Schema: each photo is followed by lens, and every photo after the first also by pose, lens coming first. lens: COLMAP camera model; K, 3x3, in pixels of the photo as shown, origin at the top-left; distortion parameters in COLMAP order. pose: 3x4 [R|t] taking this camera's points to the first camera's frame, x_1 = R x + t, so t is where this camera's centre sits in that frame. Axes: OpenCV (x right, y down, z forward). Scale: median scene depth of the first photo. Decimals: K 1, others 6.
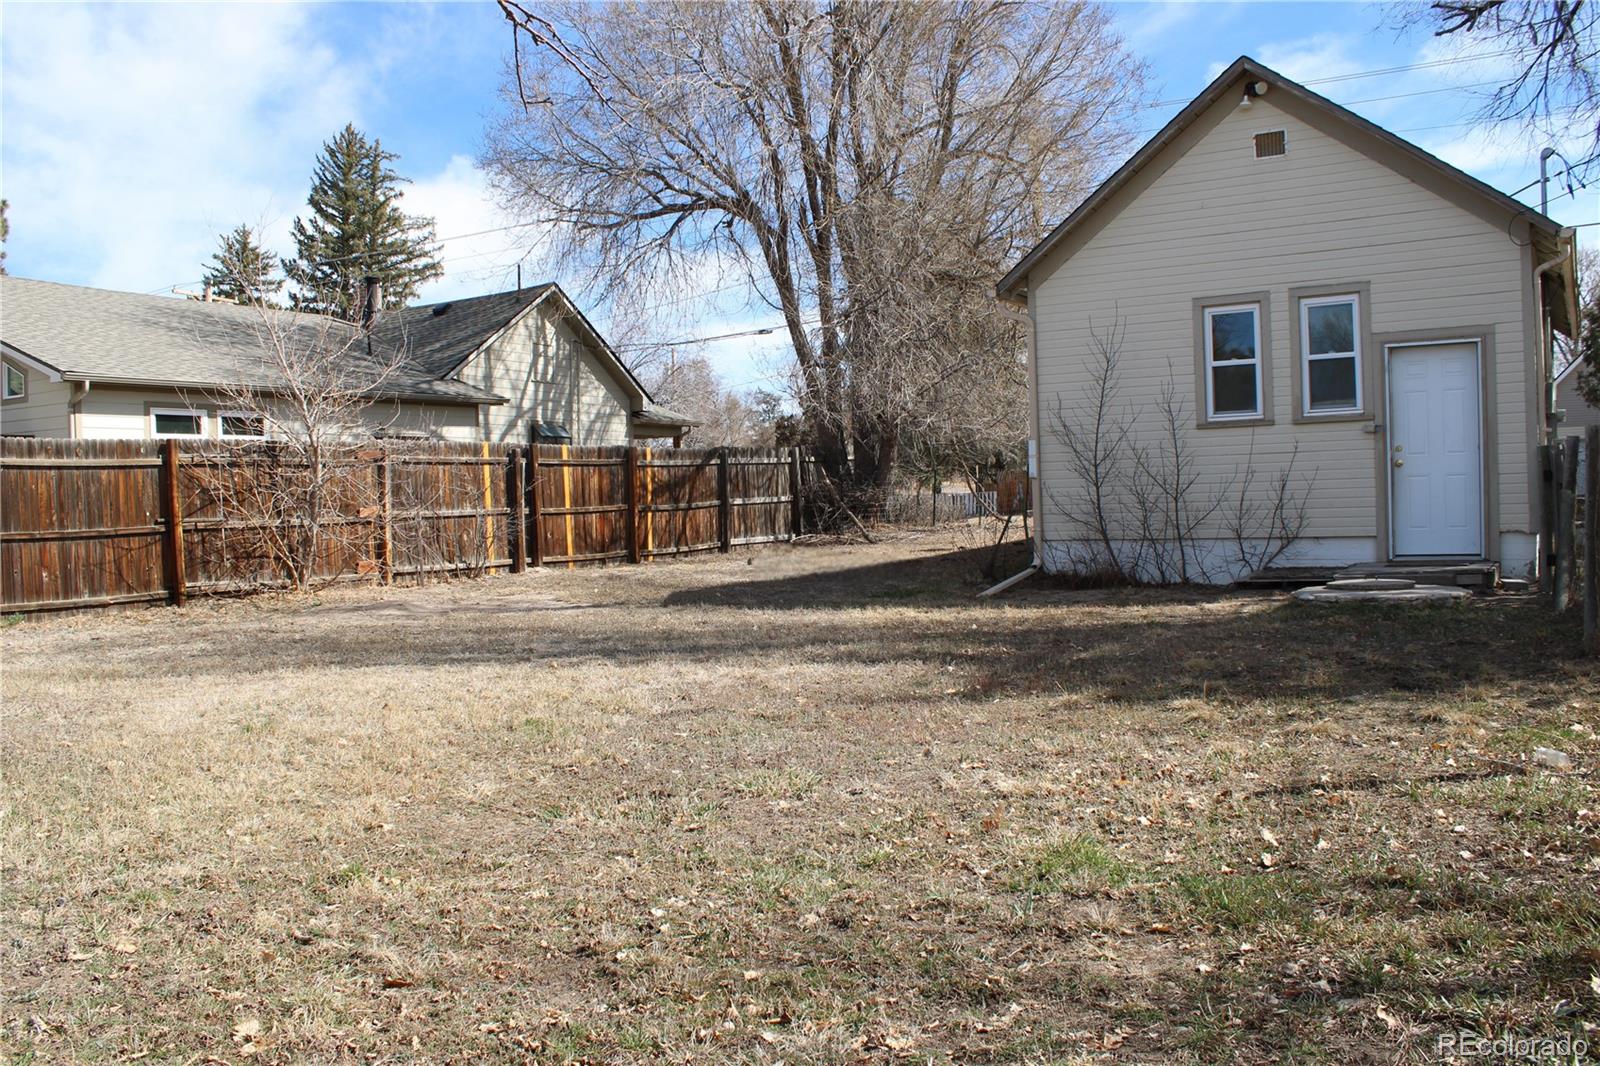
lens RADIAL K [[1345.5, 0, 800.0], [0, 1345.5, 533.0], [0, 0, 1]] dist [-0.181396, 0.140529]
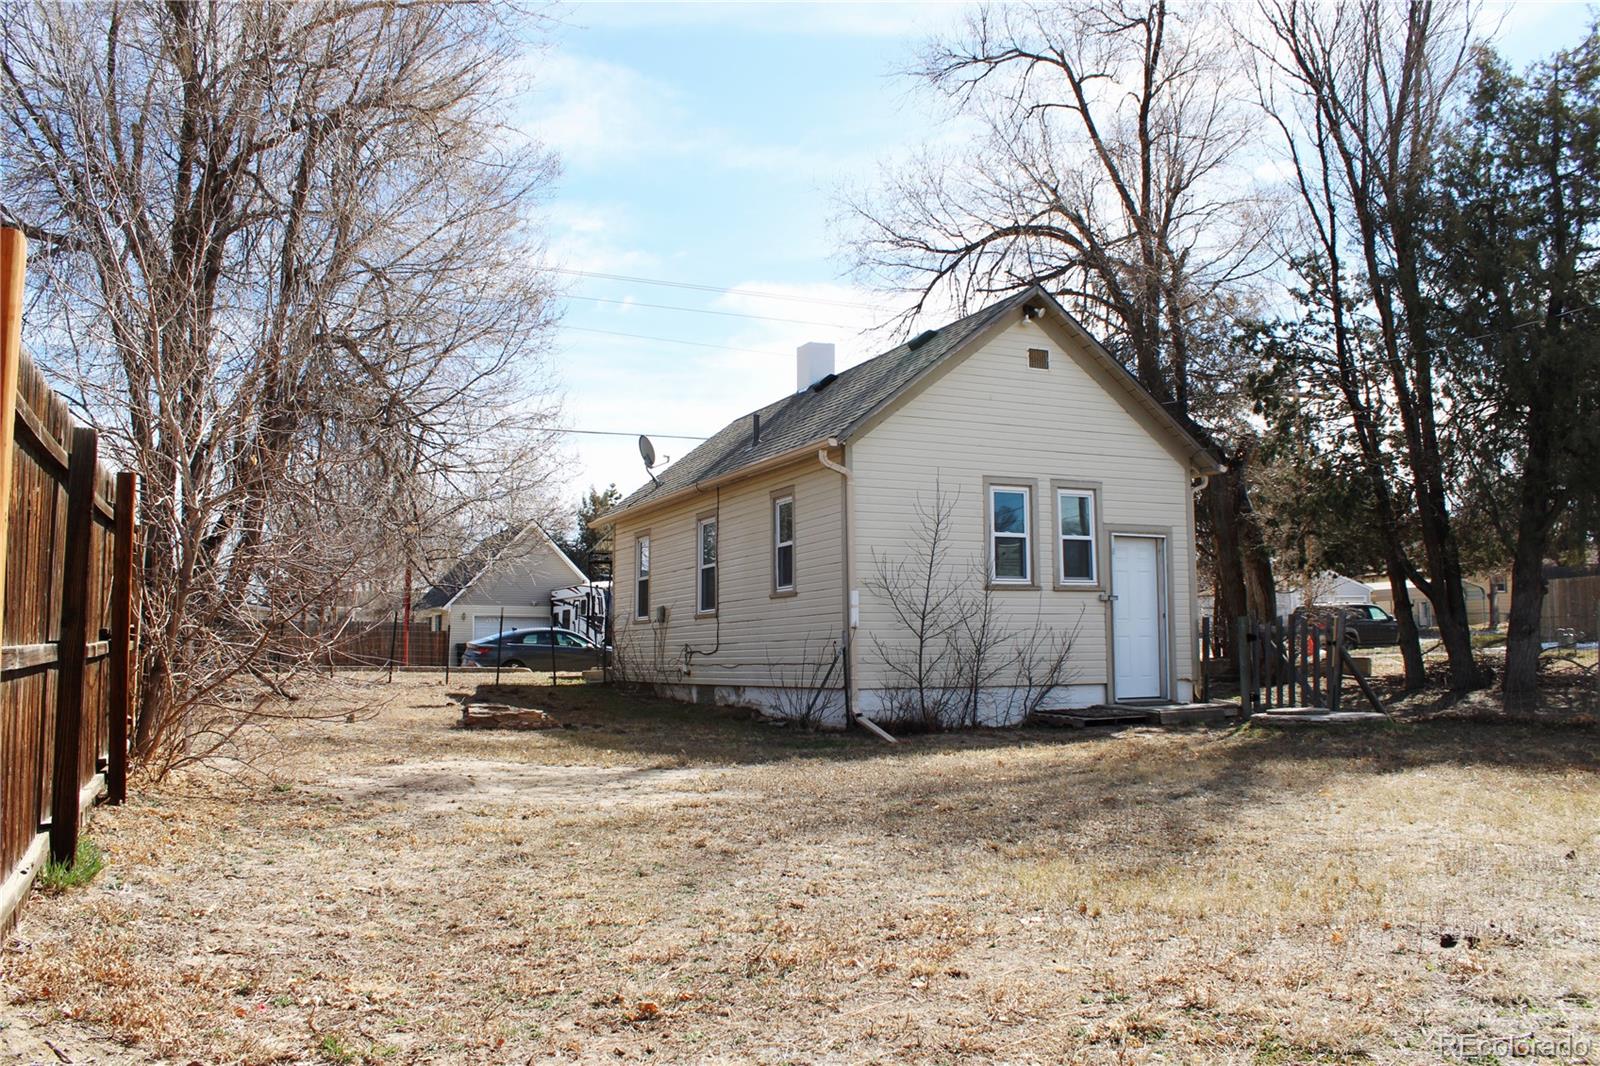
lens RADIAL K [[1345.5, 0, 800.0], [0, 1345.5, 533.0], [0, 0, 1]] dist [-0.181396, 0.140529]
pose [[0.564408, 0.101791, 0.819196, -0.765951], [0.001194, 0.992267, -0.124118, 0.016683], [-0.825495, 0.071031, 0.559921, 0.497241]]
